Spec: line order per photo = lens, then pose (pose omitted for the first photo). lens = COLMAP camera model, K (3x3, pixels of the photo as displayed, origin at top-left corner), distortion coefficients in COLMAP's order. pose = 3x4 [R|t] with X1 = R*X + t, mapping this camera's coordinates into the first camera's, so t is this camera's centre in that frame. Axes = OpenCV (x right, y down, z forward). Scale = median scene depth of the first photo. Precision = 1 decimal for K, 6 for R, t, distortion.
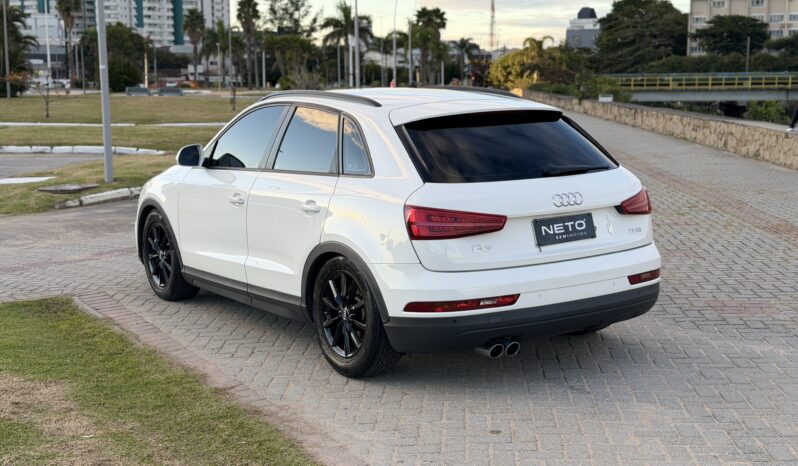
lens RADIAL K [[1110.8, 0, 399.0], [0, 1110.8, 233.0], [0, 0, 1]] dist [0.122040, -0.035509]
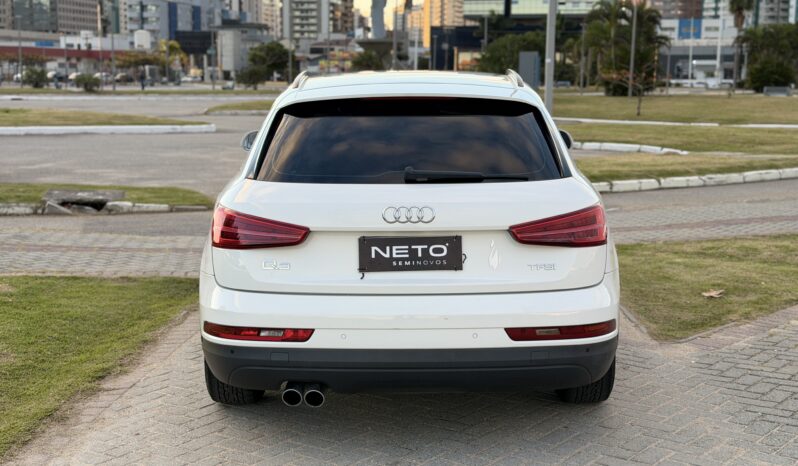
lens RADIAL K [[1110.8, 0, 399.0], [0, 1110.8, 233.0], [0, 0, 1]] dist [0.122040, -0.035509]
pose [[0.829772, 0.091792, -0.550502, 0.549624], [-0.092348, 0.995367, 0.026774, -0.036416], [0.550409, 0.028621, 0.834404, 0.363260]]
